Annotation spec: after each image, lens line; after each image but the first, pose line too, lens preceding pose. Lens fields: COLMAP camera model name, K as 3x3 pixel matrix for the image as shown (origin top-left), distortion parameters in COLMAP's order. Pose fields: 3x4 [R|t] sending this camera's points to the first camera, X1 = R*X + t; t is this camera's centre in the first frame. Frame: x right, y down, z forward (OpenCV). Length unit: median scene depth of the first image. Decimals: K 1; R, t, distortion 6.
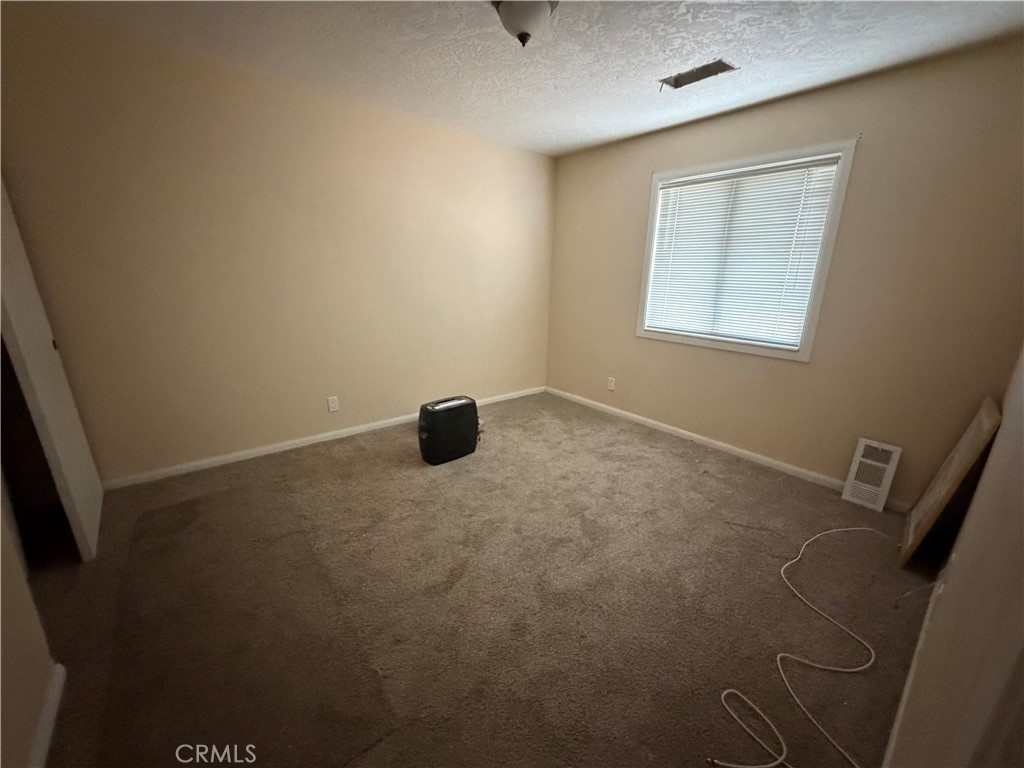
lens RADIAL K [[406.9, 0, 512.0], [0, 406.9, 384.0], [0, 0, 1]] dist [-0.000303, -0.000126]
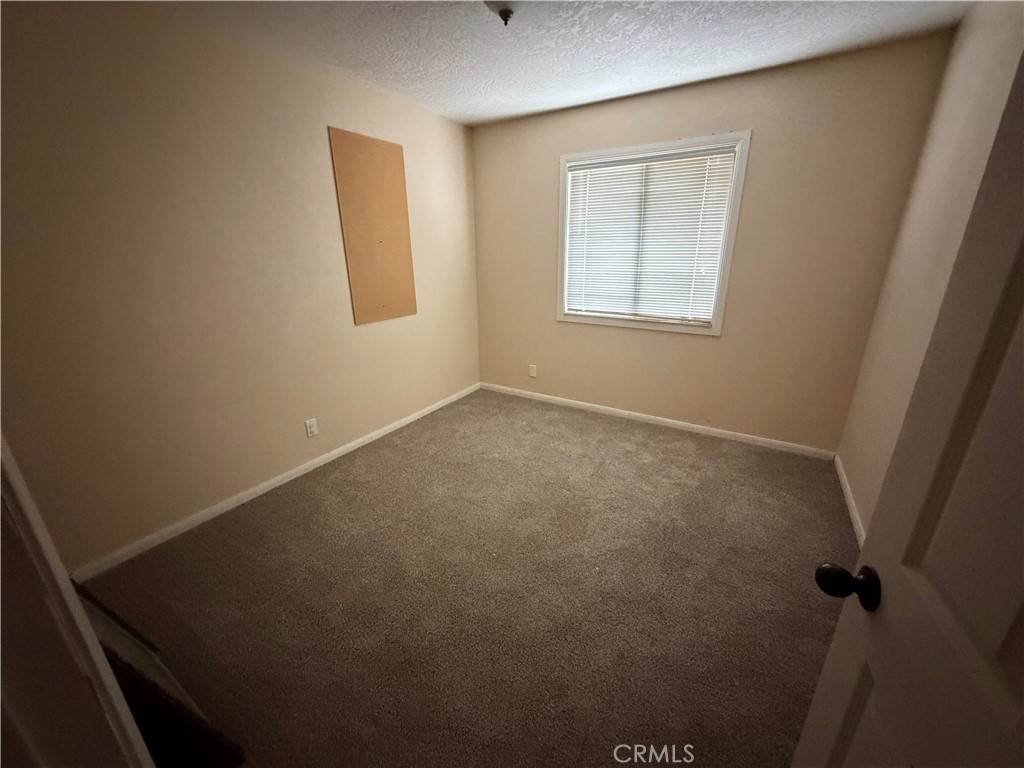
lens RADIAL K [[399.8, 0, 518.5], [0, 399.8, 380.2], [0, 0, 1]] dist [-0.000593, 0.000231]
pose [[0.945631, -0.111818, 0.305416, -0.115929], [0.102053, 0.993630, 0.047807, -0.036038], [-0.308816, -0.014039, 0.951018, 0.122985]]
